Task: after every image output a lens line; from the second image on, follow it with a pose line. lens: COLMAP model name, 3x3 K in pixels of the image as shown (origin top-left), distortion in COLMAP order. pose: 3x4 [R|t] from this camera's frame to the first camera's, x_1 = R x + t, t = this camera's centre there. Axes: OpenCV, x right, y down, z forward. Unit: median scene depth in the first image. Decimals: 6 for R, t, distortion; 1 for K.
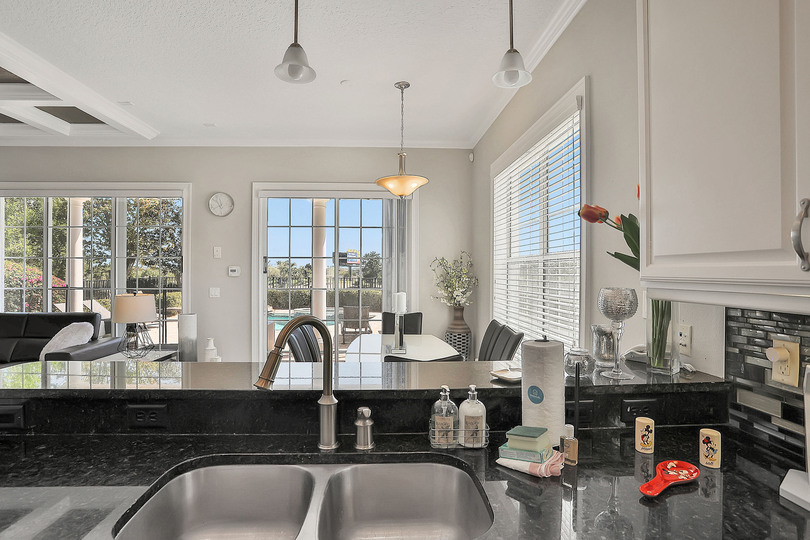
lens RADIAL K [[423.0, 0, 405.0], [0, 423.0, 270.0], [0, 0, 1]] dist [-0.082555, 0.033494]
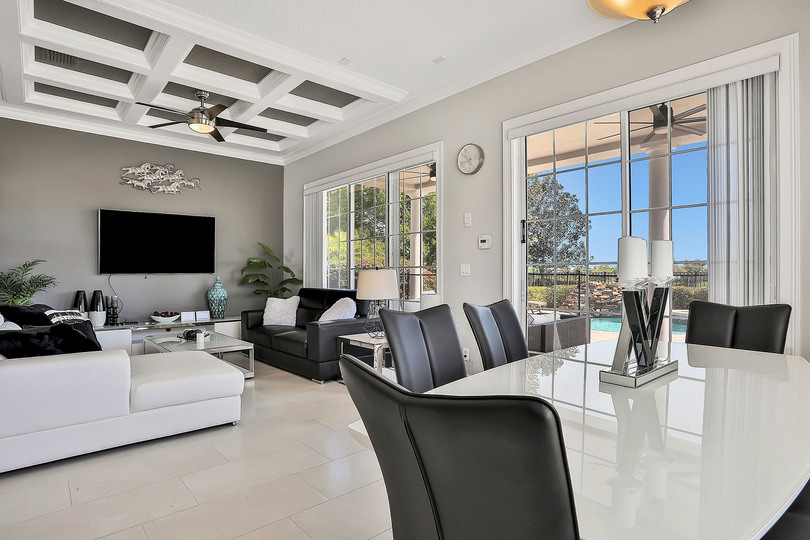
lens RADIAL K [[423.0, 0, 405.0], [0, 423.0, 270.0], [0, 0, 1]] dist [-0.082555, 0.033494]
pose [[0.631753, -0.007972, -0.775129, 0.107621], [0.004291, 0.999968, -0.006787, 0.063615], [0.775158, 0.000961, 0.631767, 0.421070]]
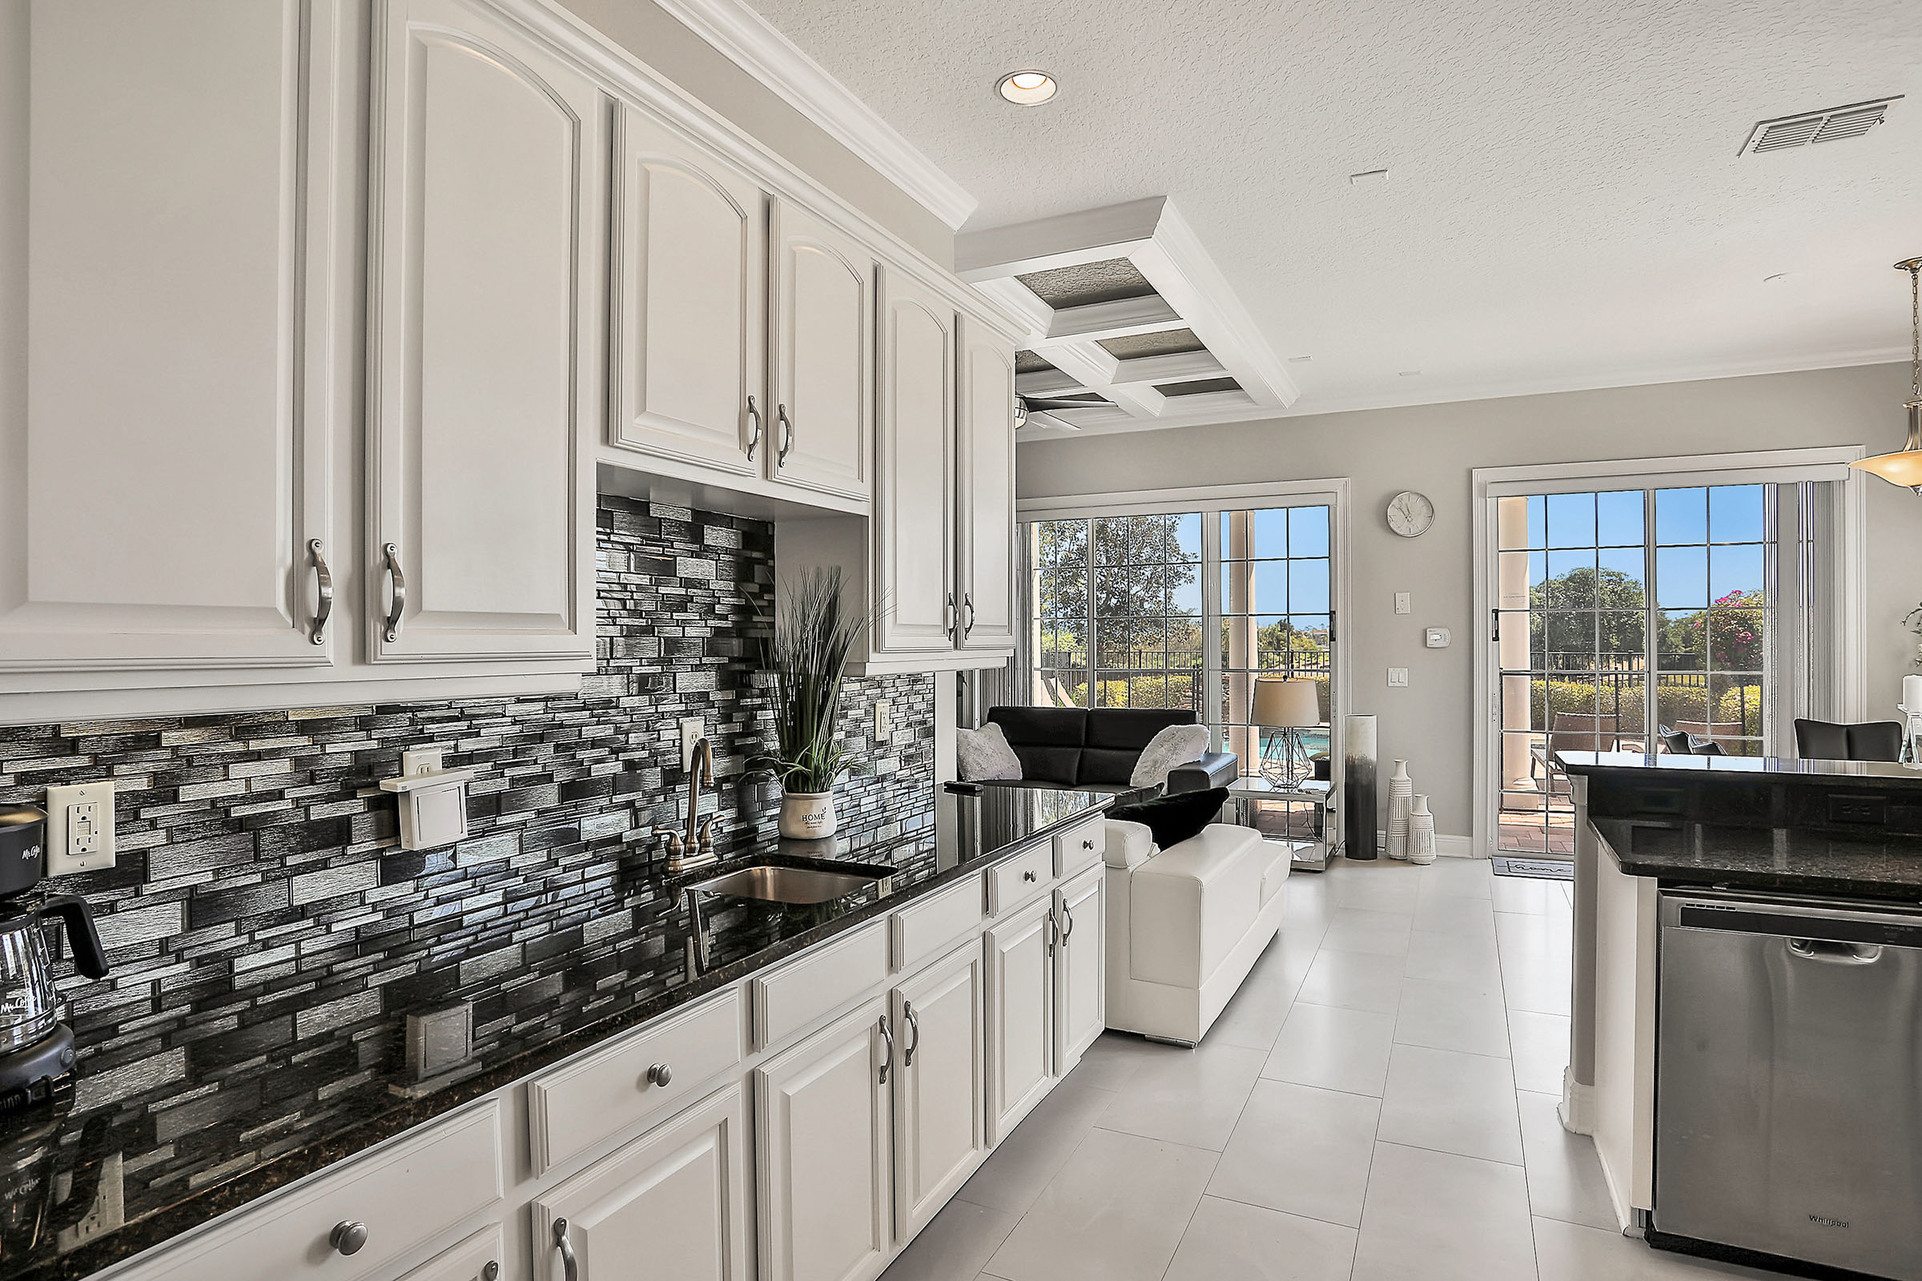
lens RADIAL K [[1003.6, 0, 961.0], [0, 1003.6, 640.5], [0, 0, 1]] dist [-0.082555, 0.033494]
pose [[0.873278, -0.007416, -0.487165, -0.348313], [0.009909, 0.999948, 0.002539, -0.002607], [0.487121, -0.007044, 0.873306, -0.432472]]
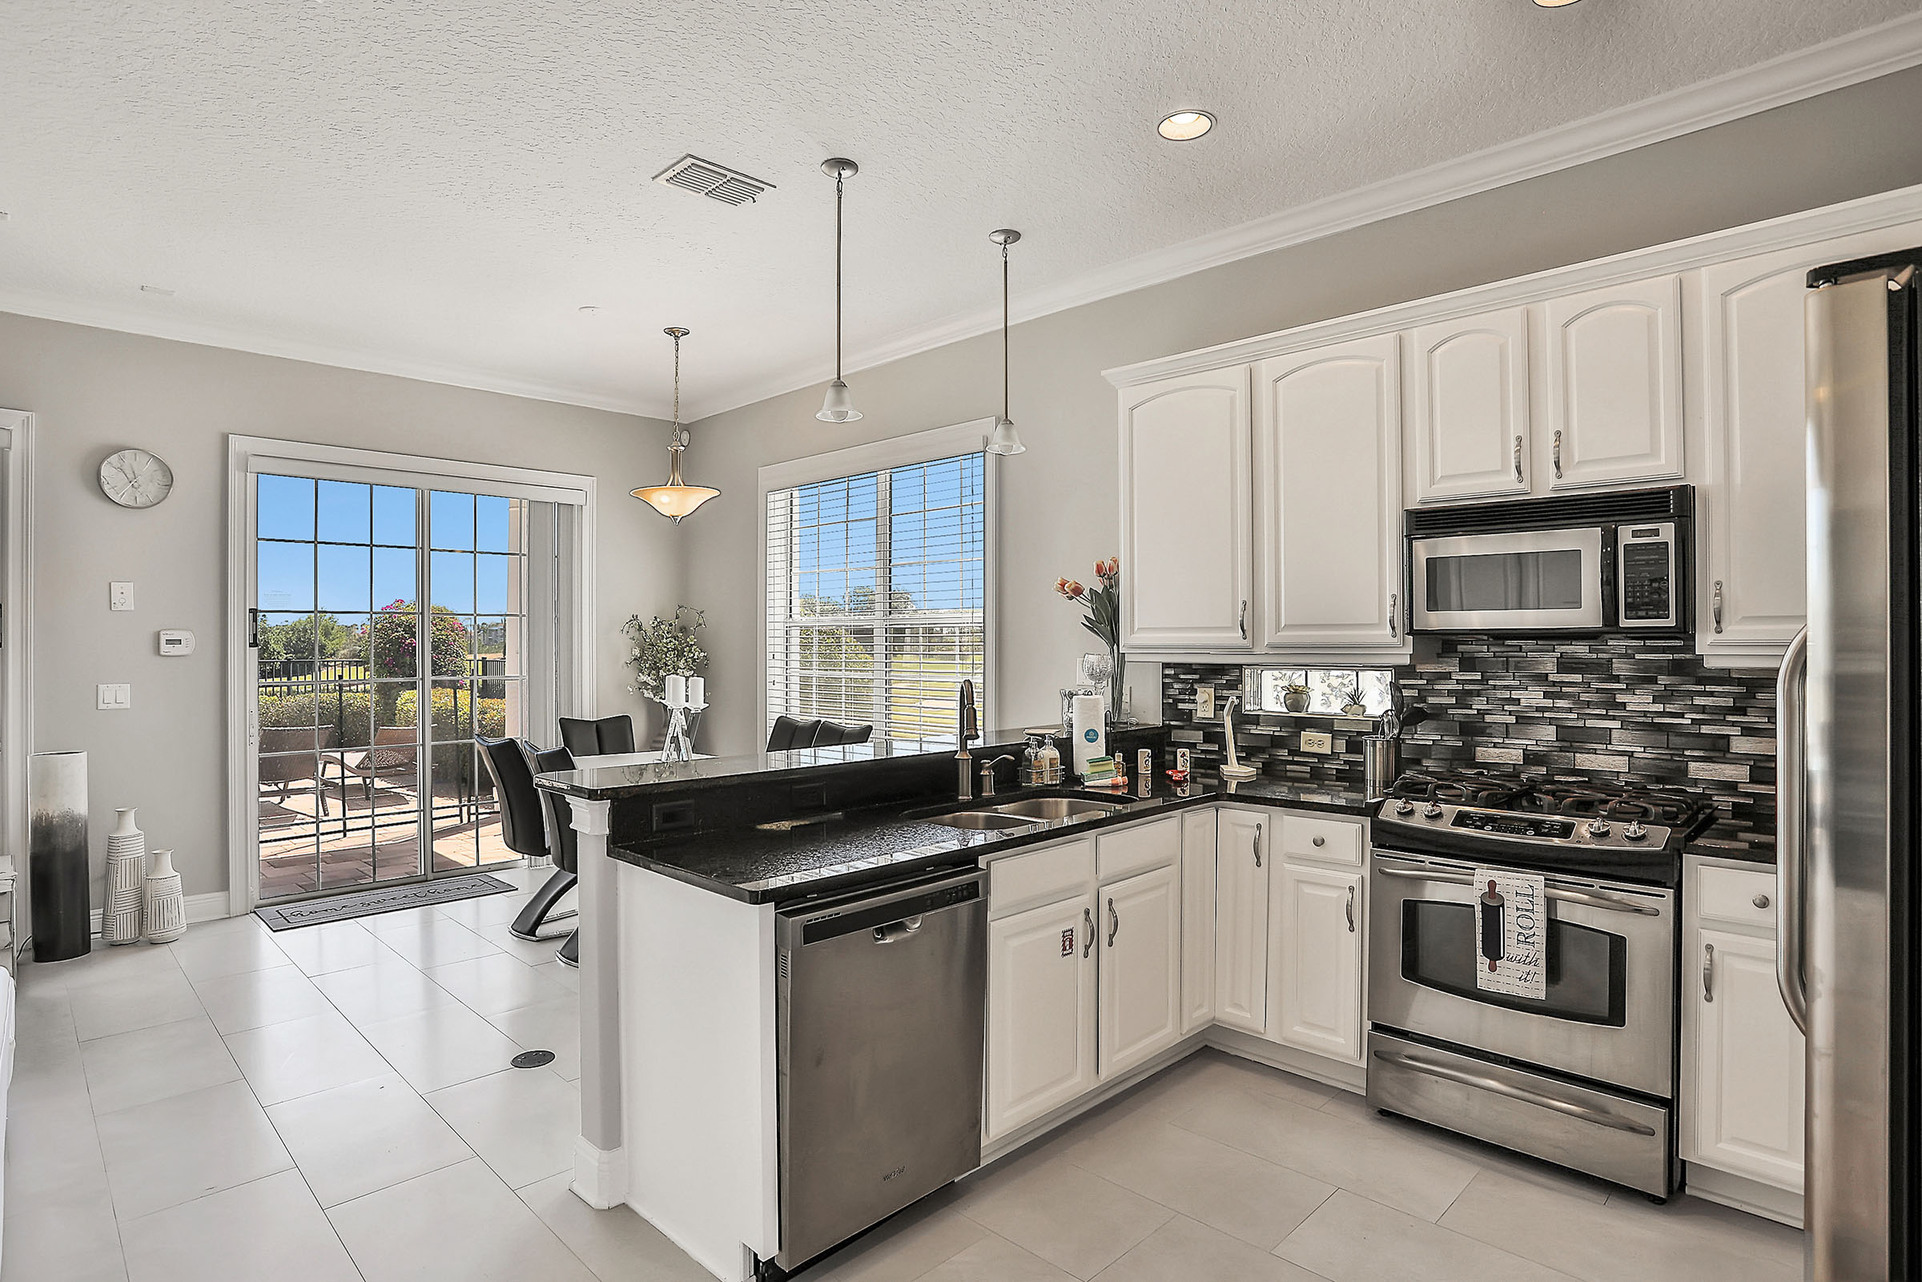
lens RADIAL K [[1003.6, 0, 961.0], [0, 1003.6, 641.0], [0, 0, 1]] dist [-0.082555, 0.033494]
pose [[0.731991, -0.004773, 0.681298, -0.523144], [0.002085, 0.999986, 0.004766, -0.002244], [-0.681311, -0.002068, 0.731991, -0.249096]]
